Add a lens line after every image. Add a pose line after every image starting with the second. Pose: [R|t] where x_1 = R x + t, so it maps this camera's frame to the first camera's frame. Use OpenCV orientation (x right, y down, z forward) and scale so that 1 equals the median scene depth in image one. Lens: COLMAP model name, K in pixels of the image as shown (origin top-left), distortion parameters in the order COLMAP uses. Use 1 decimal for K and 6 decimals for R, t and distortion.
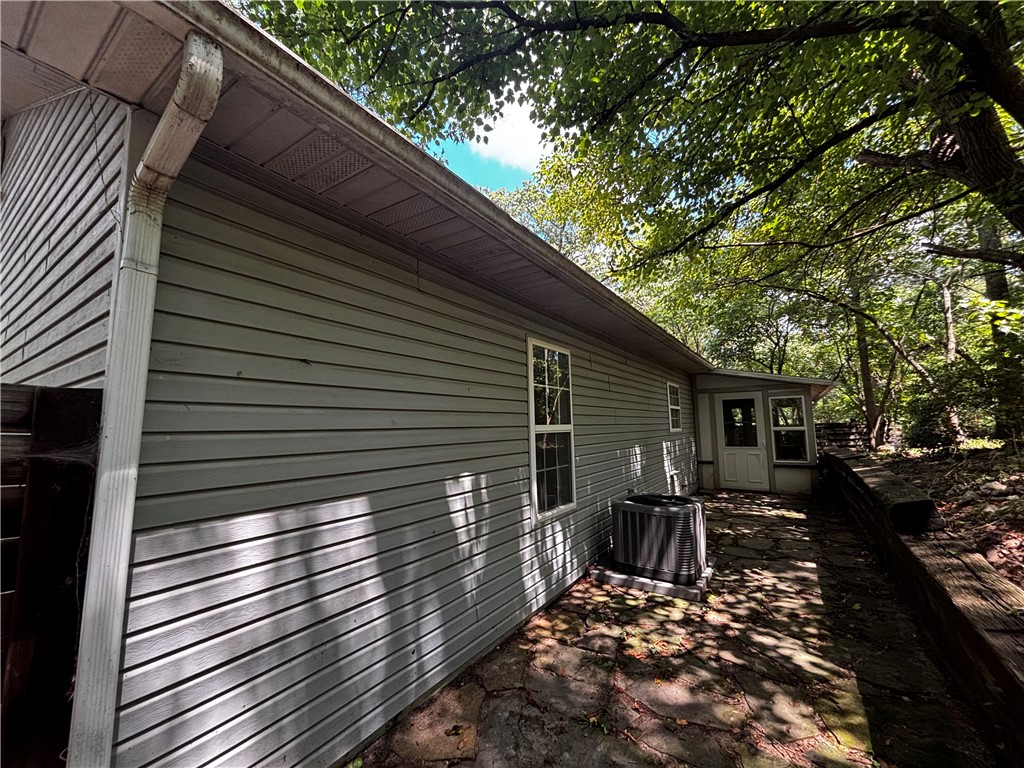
lens RADIAL K [[414.5, 0, 511.7], [0, 414.5, 384.1], [0, 0, 1]] dist [0.001009, 0.001022]
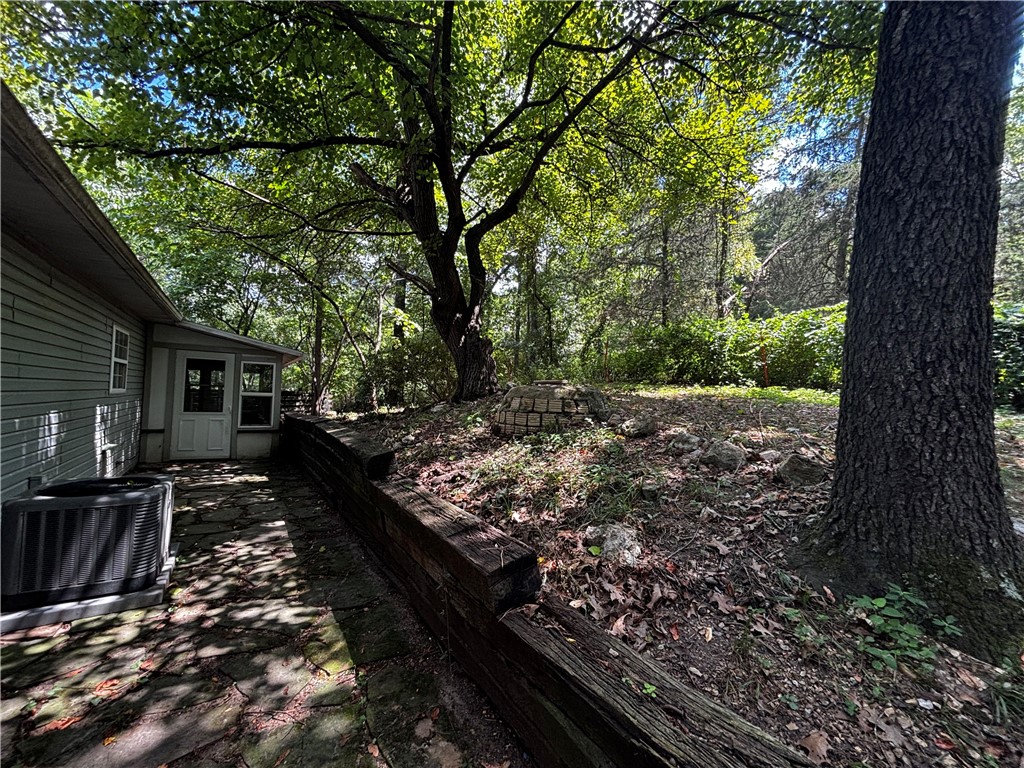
lens RADIAL K [[414.5, 0, 512.7], [0, 414.5, 382.9], [0, 0, 1]] dist [0.001009, 0.001022]
pose [[0.387418, 0.061921, 0.919823, -0.046859], [-0.134601, 0.990849, -0.010010, 0.016937], [-0.912025, -0.119931, 0.392207, 0.106735]]
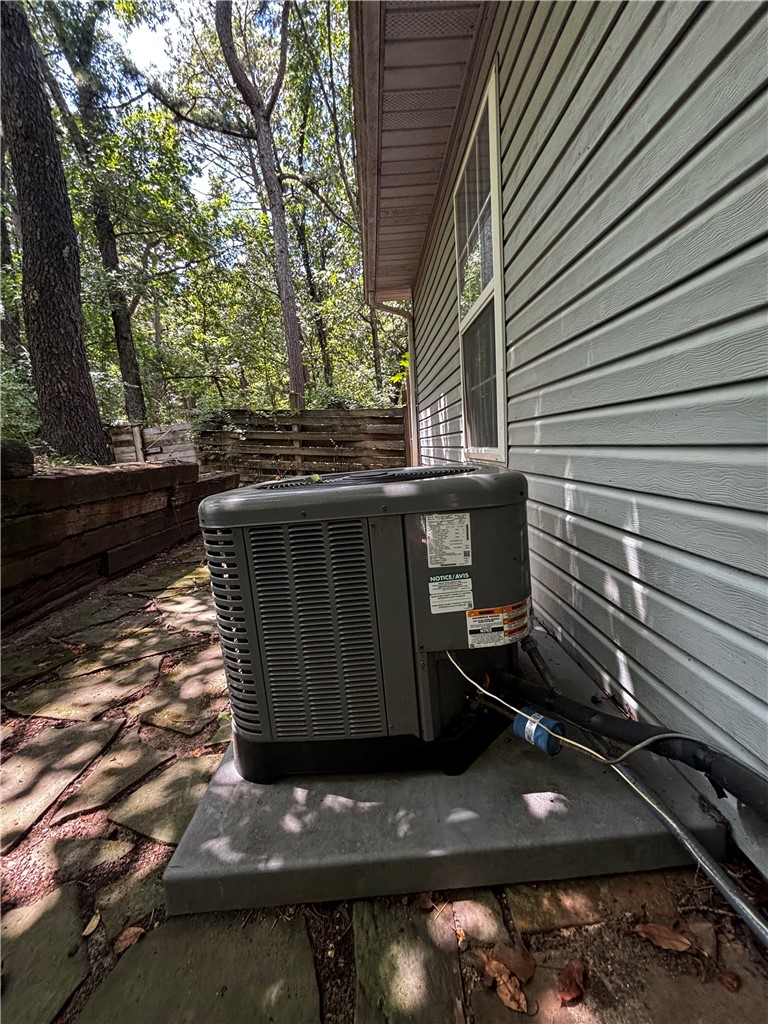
lens RADIAL K [[414.5, 0, 382.0], [0, 414.5, 512.4], [0, 0, 1]] dist [0.001009, 0.001022]
pose [[-0.819034, 0.154139, -0.552652, 0.571493], [0.132837, 0.988009, 0.078697, 0.307106], [0.558156, -0.008958, -0.829688, 1.397358]]
